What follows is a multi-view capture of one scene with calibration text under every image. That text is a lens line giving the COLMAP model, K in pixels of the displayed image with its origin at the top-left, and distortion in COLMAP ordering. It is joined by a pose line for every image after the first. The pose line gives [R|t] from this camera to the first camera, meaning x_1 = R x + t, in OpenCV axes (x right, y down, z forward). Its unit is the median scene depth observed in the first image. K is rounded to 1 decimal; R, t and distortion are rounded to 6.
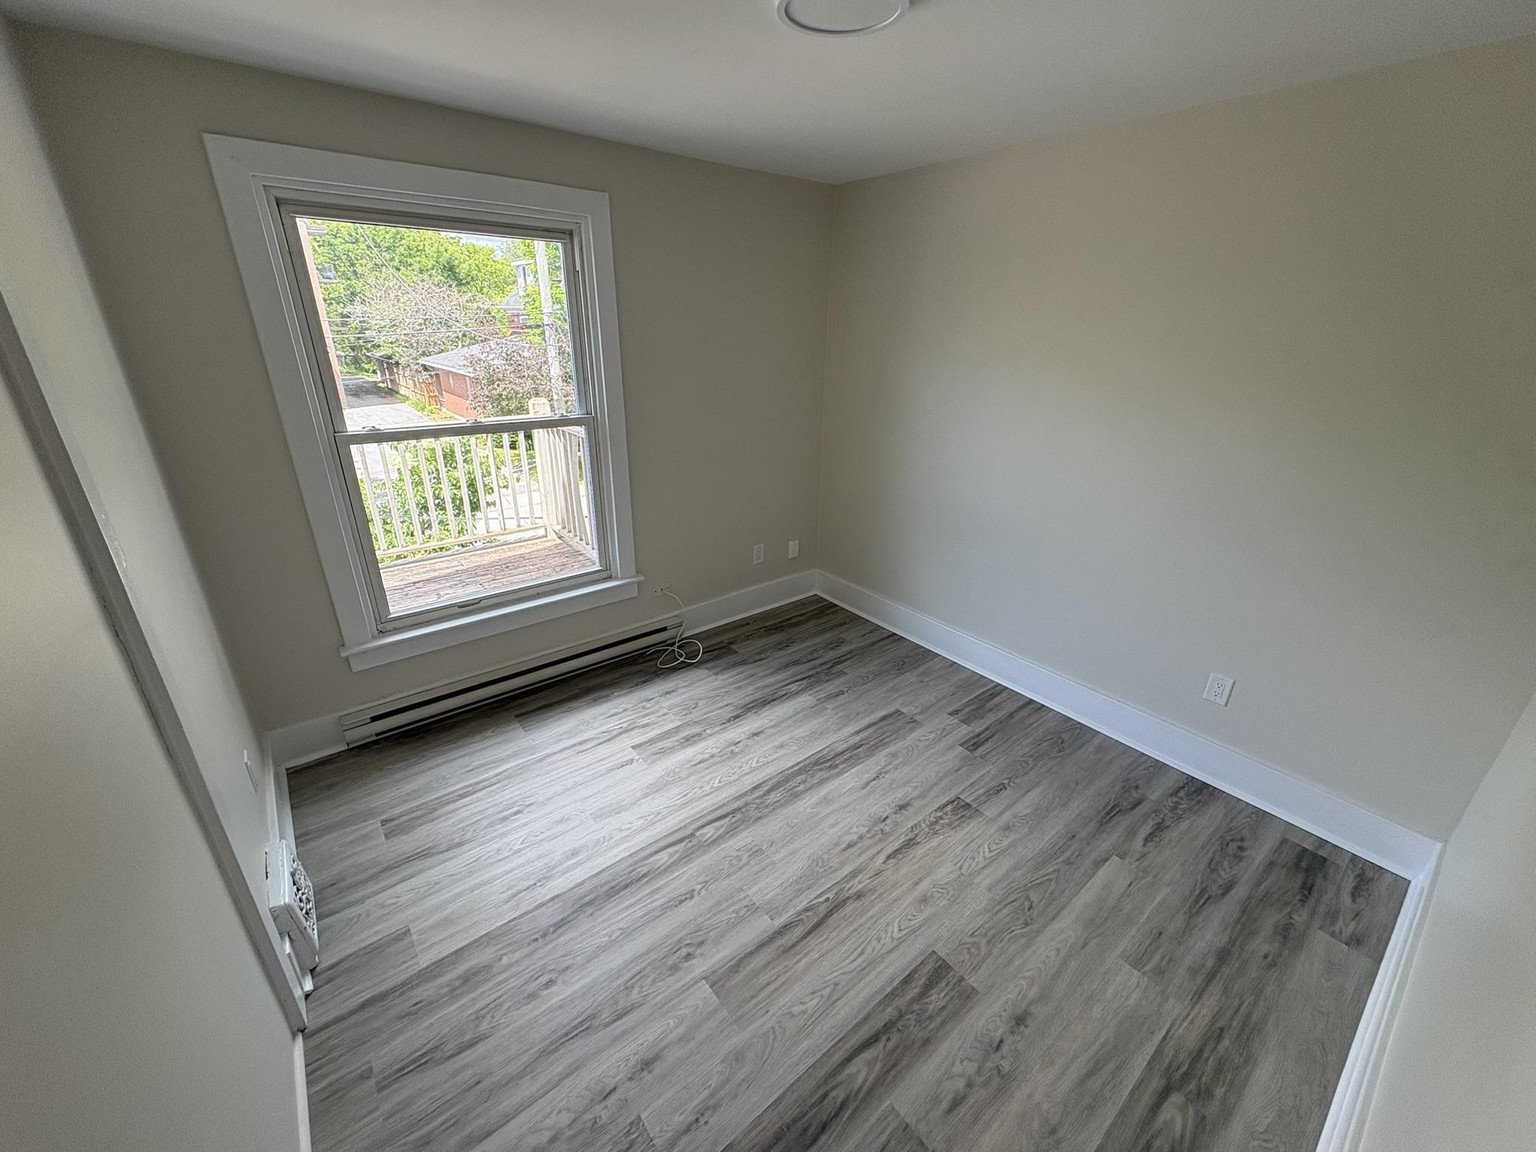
lens RADIAL K [[615.0, 0, 768.0], [0, 615.0, 576.0], [0, 0, 1]] dist [0.000822, 0.000006]
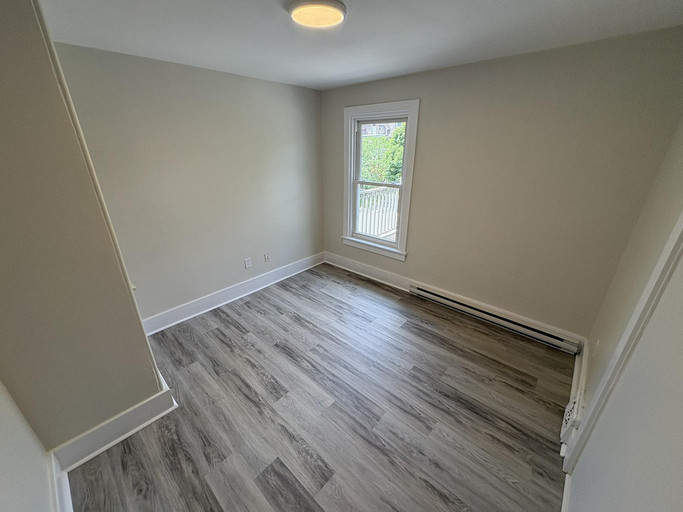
lens RADIAL K [[273.5, 0, 341.5], [0, 273.5, 256.0], [0, 0, 1]] dist [0.000822, 0.000006]
pose [[0.155545, 0.358191, -0.920600, 0.658587], [-0.372530, 0.884402, 0.281164, -0.194756], [0.914892, 0.299218, 0.271002, 0.474067]]
